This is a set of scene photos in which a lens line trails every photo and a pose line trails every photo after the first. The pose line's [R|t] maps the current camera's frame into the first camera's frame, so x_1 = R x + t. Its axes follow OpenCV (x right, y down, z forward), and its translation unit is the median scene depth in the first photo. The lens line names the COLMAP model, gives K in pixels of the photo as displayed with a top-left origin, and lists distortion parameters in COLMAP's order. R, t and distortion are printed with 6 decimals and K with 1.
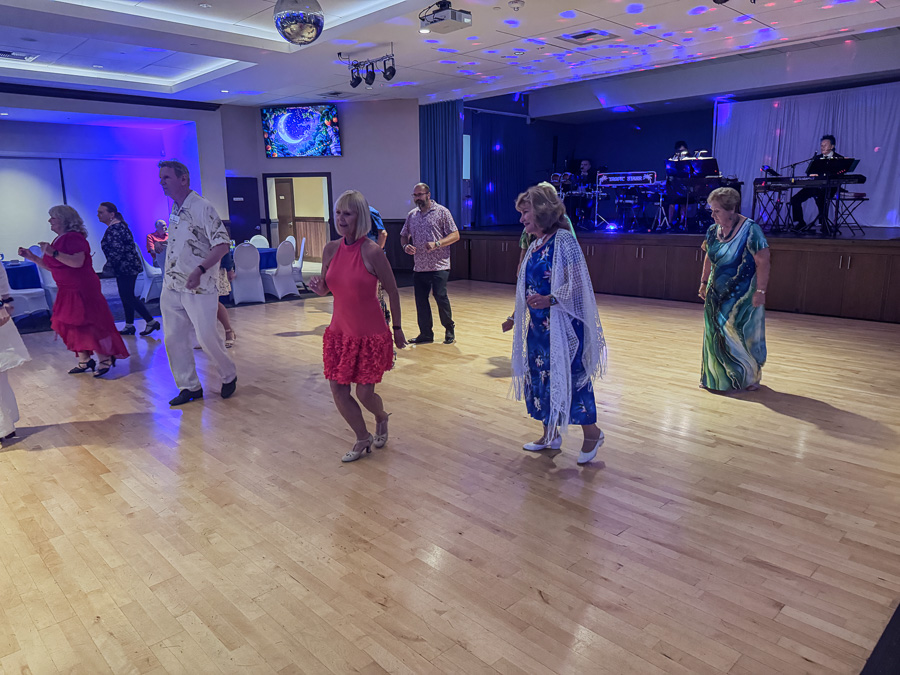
lens RADIAL K [[633.9, 0, 444.4], [0, 633.9, 338.7], [0, 0, 1]] dist [0.073094, -0.095049]
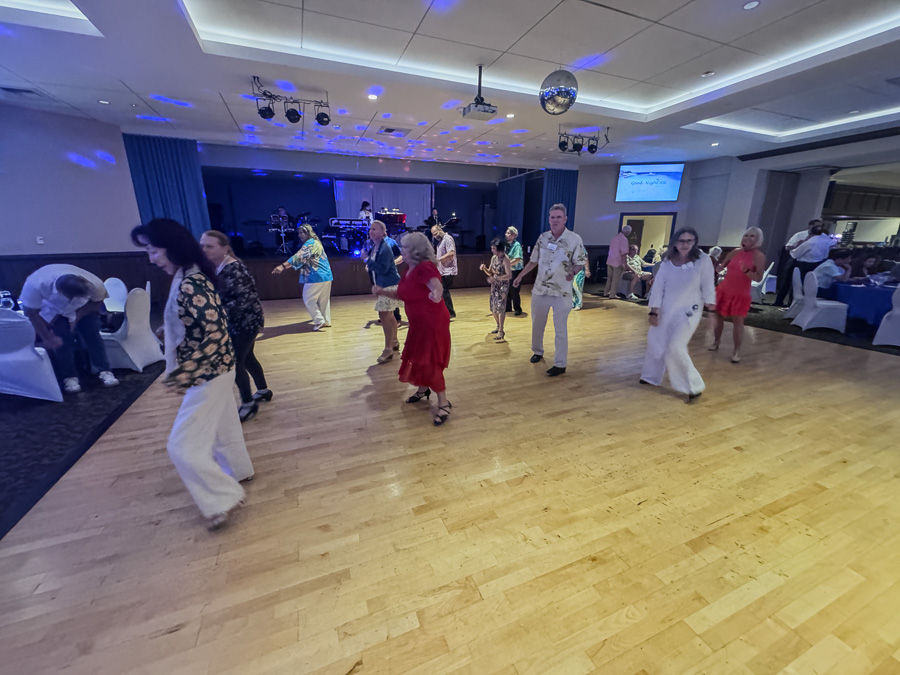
lens RADIAL K [[355.6, 0, 450.0], [0, 355.6, 337.5], [0, 0, 1]] dist [0.000265, 0.000174]
pose [[0.363566, -0.248012, 0.897947, -0.642282], [0.191838, 0.963182, 0.188357, -0.117240], [-0.911602, 0.103780, 0.397759, 0.572917]]
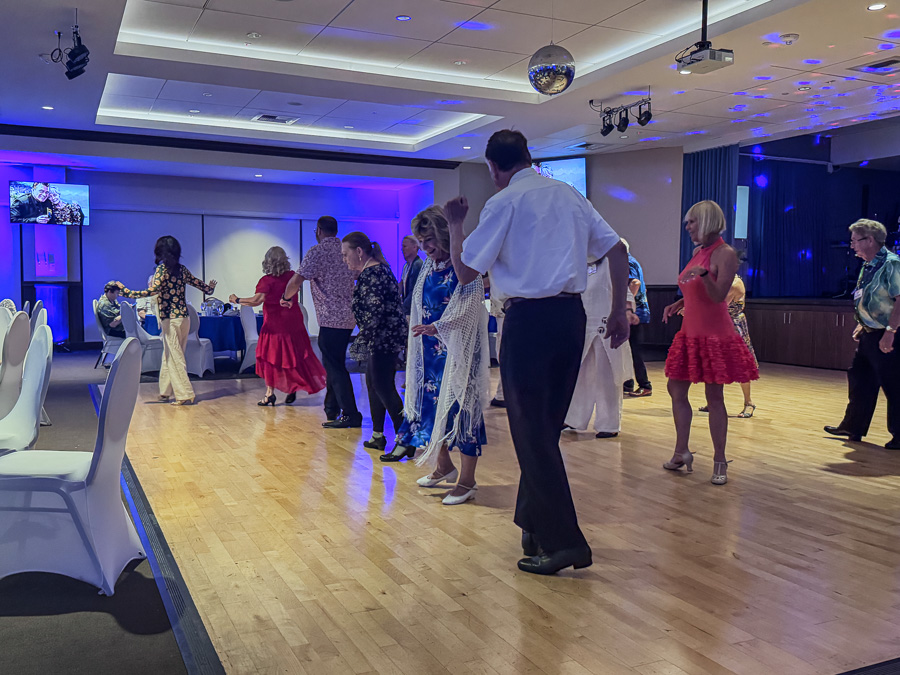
lens RADIAL K [[833.5, 0, 449.8], [0, 833.5, 344.3], [0, 0, 1]] dist [0.172799, -0.329924]
pose [[0.949872, 0.038227, -0.310292, 0.036645], [-0.081226, 0.988589, -0.126860, 0.077308], [0.301902, 0.145705, 0.942139, -0.169101]]
